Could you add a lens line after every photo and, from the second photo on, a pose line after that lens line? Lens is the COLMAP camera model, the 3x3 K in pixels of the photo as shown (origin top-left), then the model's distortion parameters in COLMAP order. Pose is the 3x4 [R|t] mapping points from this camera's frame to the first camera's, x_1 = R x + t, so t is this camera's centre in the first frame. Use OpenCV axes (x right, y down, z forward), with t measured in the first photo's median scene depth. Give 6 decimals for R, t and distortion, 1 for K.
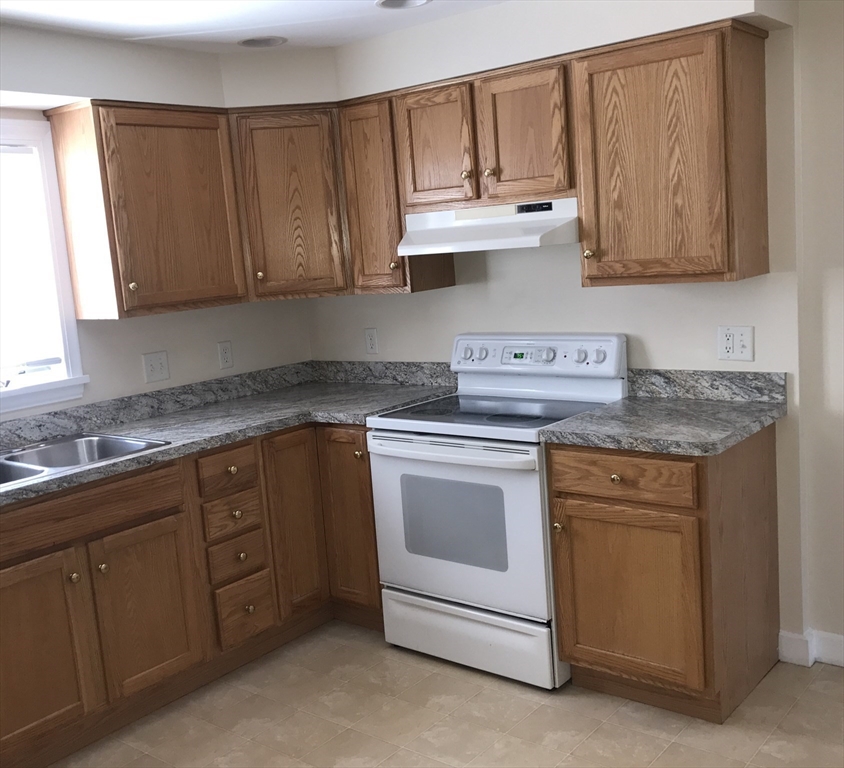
lens RADIAL K [[921.2, 0, 422.0], [0, 921.2, 384.0], [0, 0, 1]] dist [-0.001134, -0.012566]
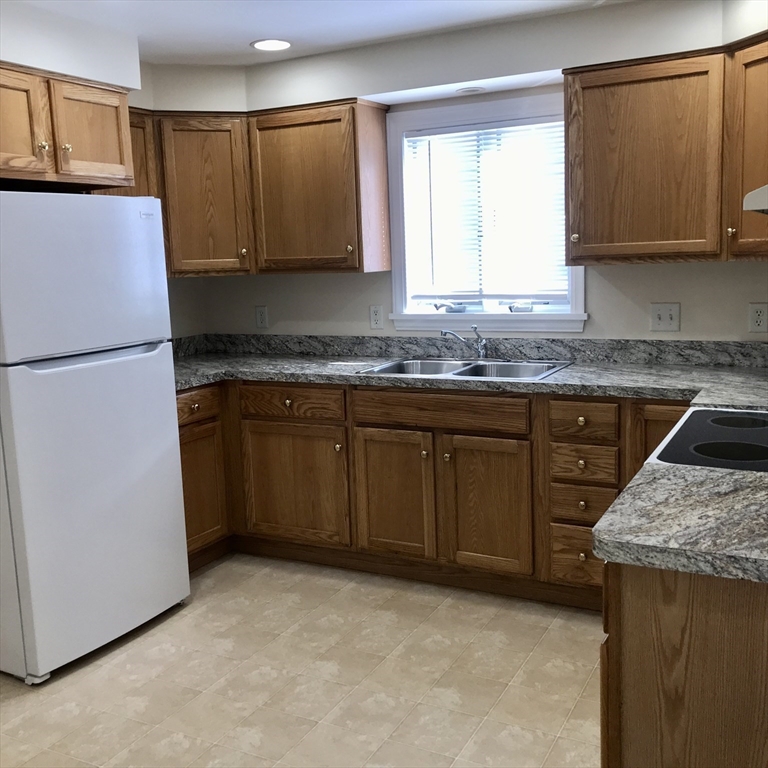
lens RADIAL K [[822.7, 0, 384.0], [0, 822.7, 384.0], [0, 0, 1]] dist [-0.011066, -0.027778]
pose [[0.179153, 0.218767, -0.959190, 0.618871], [-0.122312, 0.972352, 0.198925, -0.101356], [0.976188, 0.081683, 0.200958, 0.580560]]
